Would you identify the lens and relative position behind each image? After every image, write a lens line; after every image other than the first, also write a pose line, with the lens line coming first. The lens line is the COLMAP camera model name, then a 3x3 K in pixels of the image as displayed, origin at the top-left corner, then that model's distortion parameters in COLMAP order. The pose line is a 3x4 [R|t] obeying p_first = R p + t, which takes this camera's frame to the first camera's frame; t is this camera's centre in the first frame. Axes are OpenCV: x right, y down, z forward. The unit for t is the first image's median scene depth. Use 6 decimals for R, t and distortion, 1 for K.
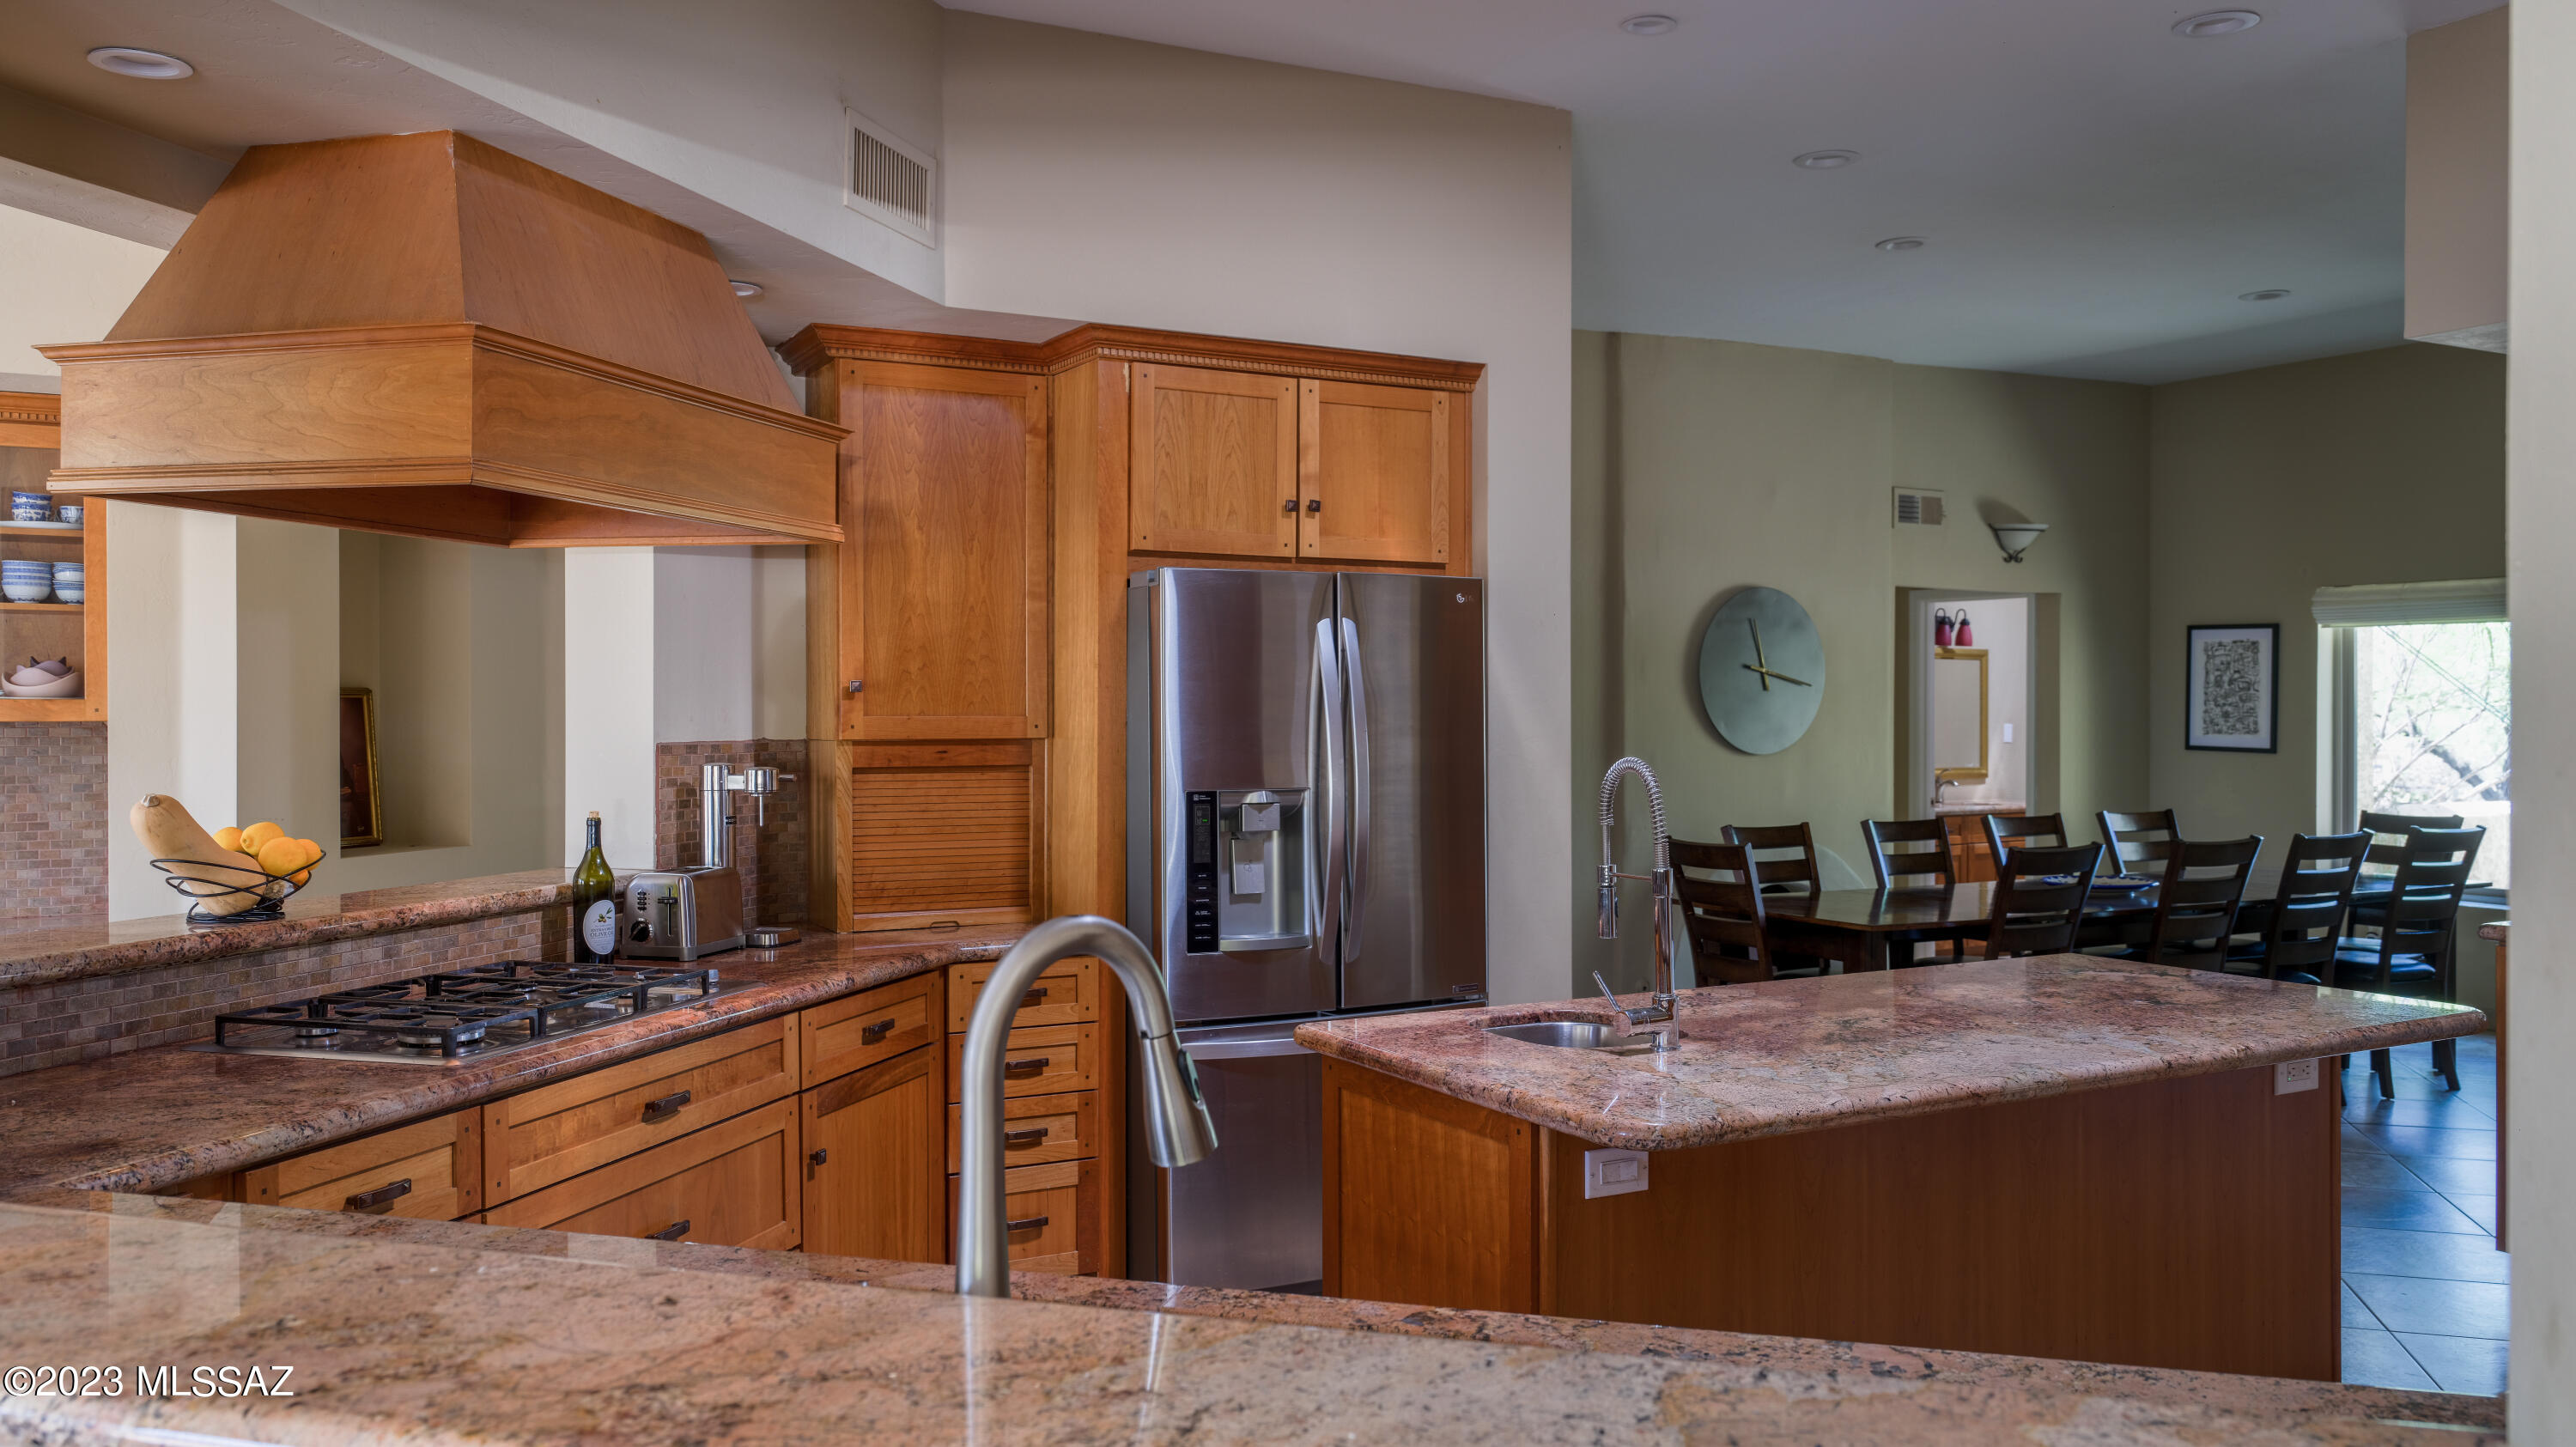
lens RADIAL K [[1938.1, 0, 1283.8], [0, 1938.1, 729.4], [0, 0, 1]] dist [0.023174, -0.011288]
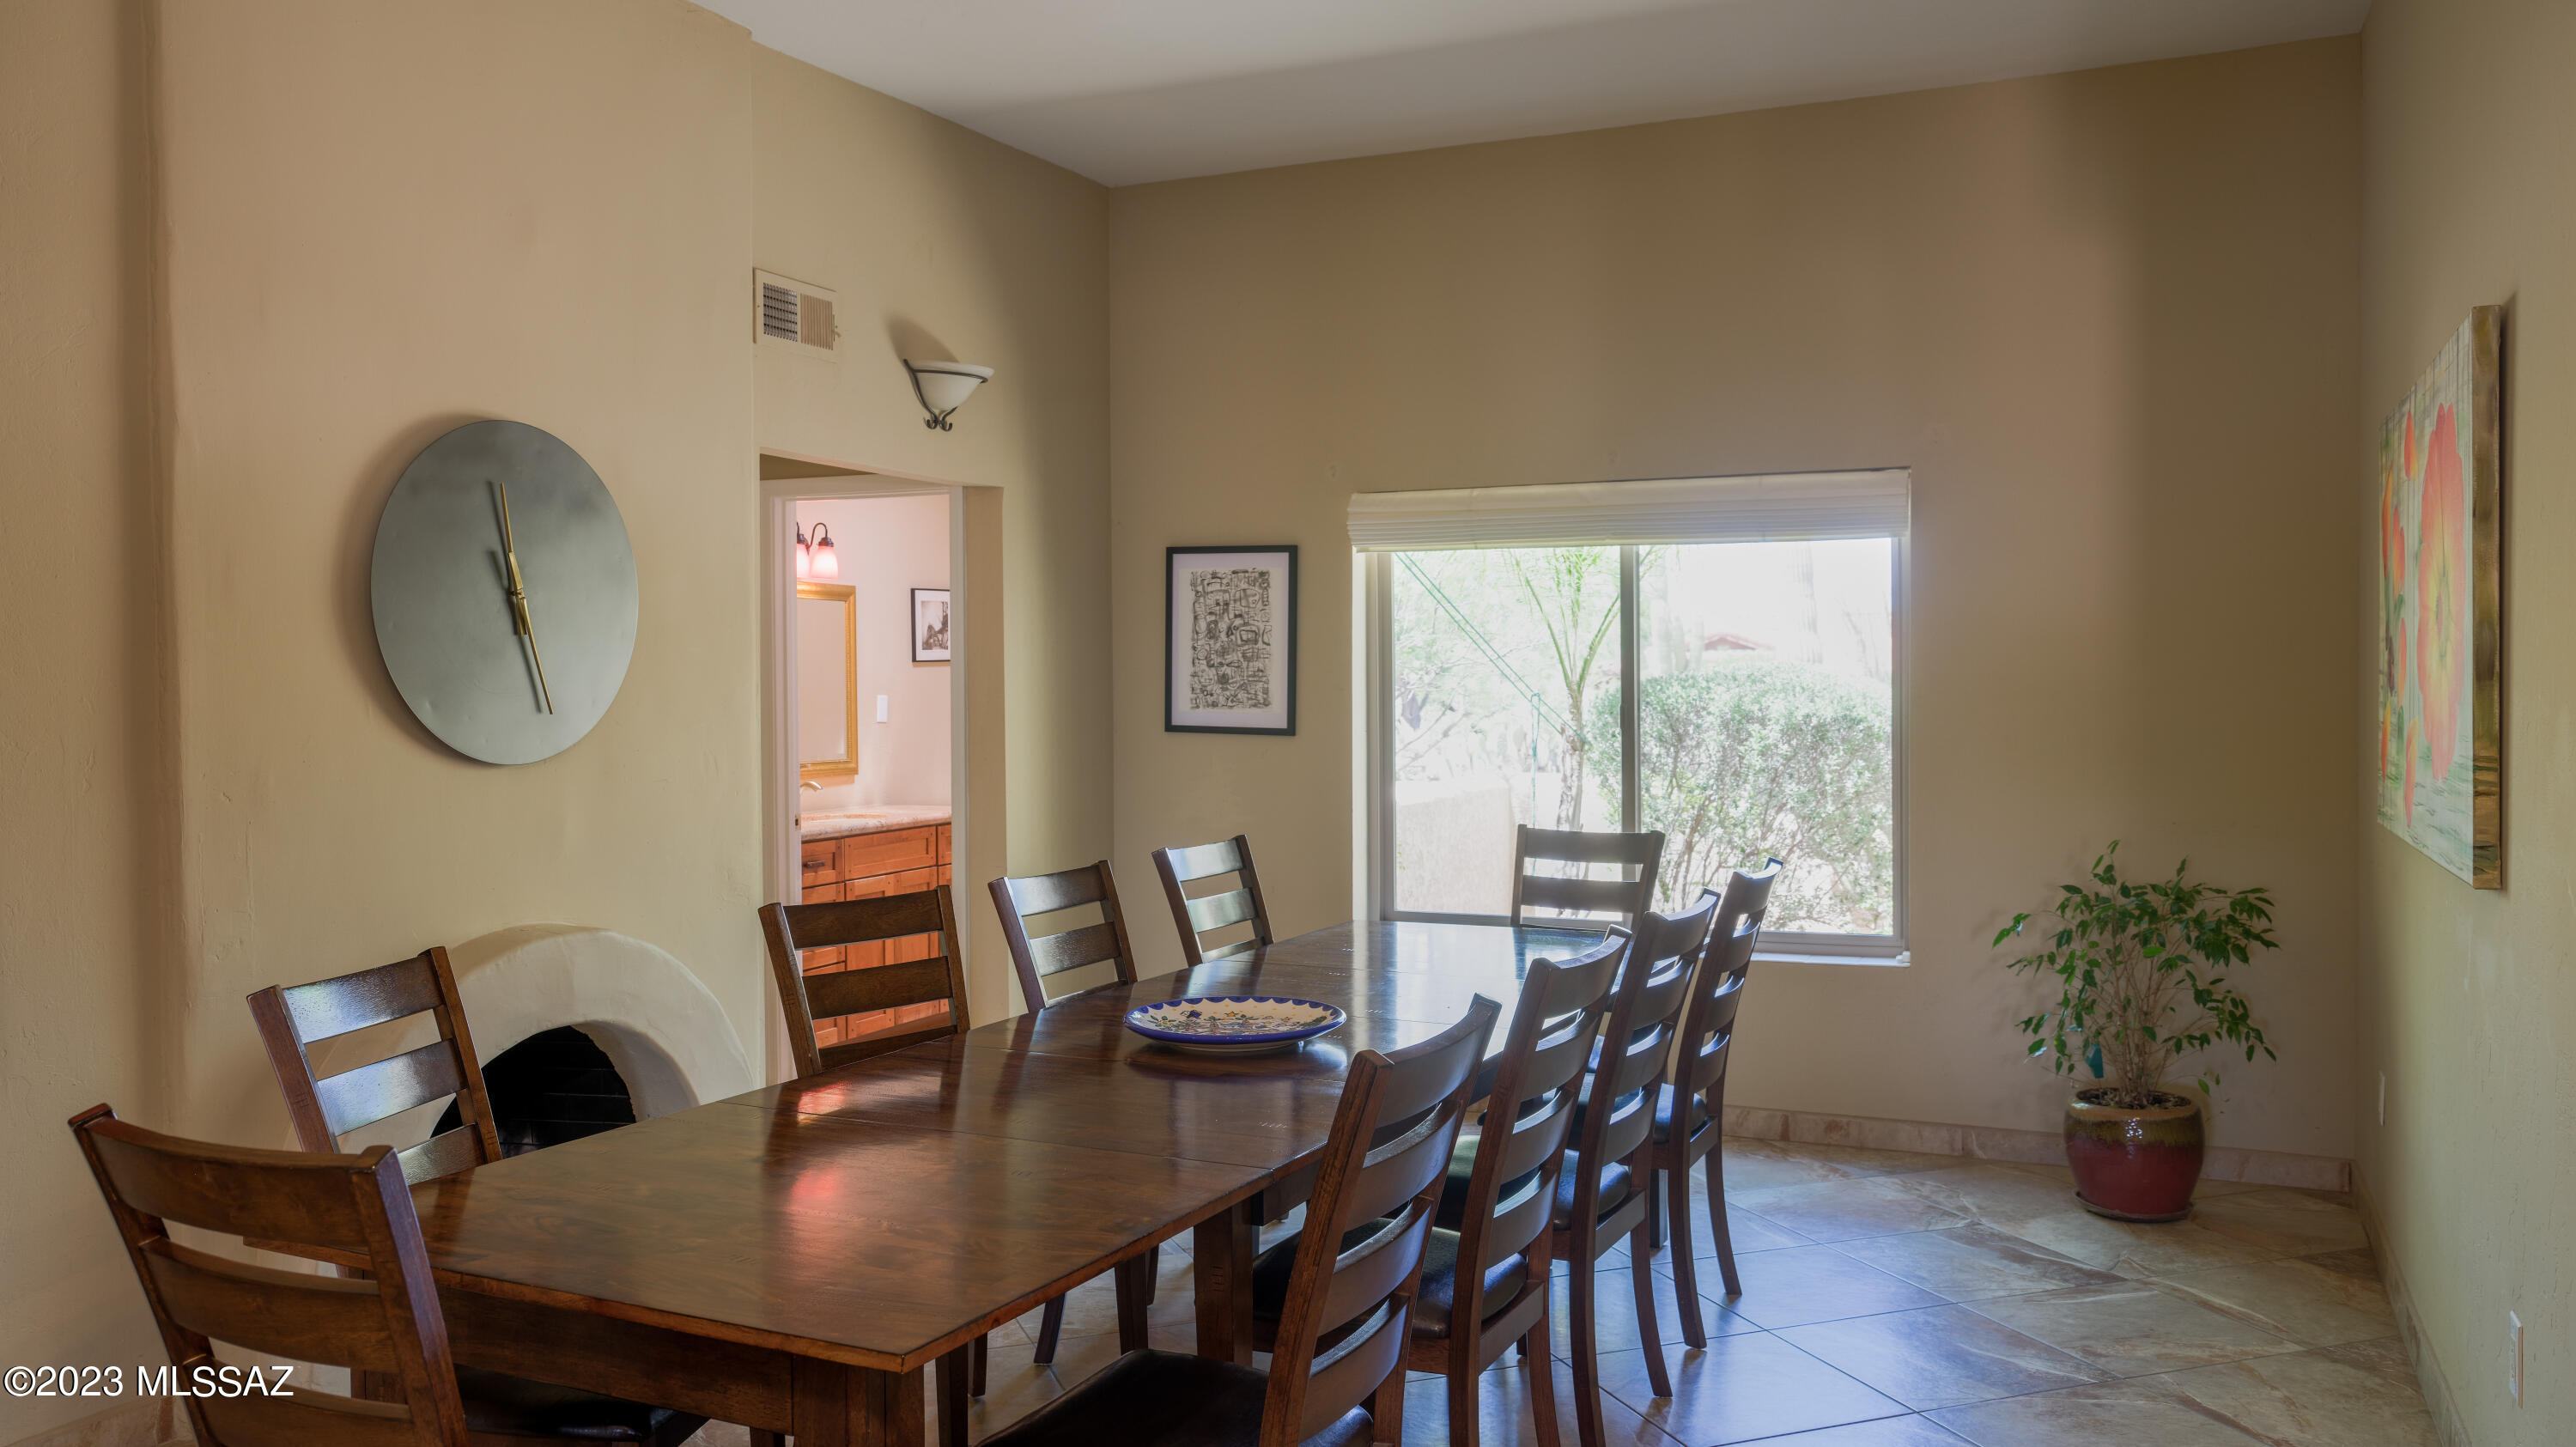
lens RADIAL K [[1938.1, 0, 1272.8], [0, 1938.1, 734.1], [0, 0, 1]] dist [0.023174, -0.011288]
pose [[0.817148, -0.014428, 0.576247, 0.108583], [0.006256, 0.999850, 0.016164, 0.000866], [-0.576394, -0.009603, 0.817116, 0.443808]]
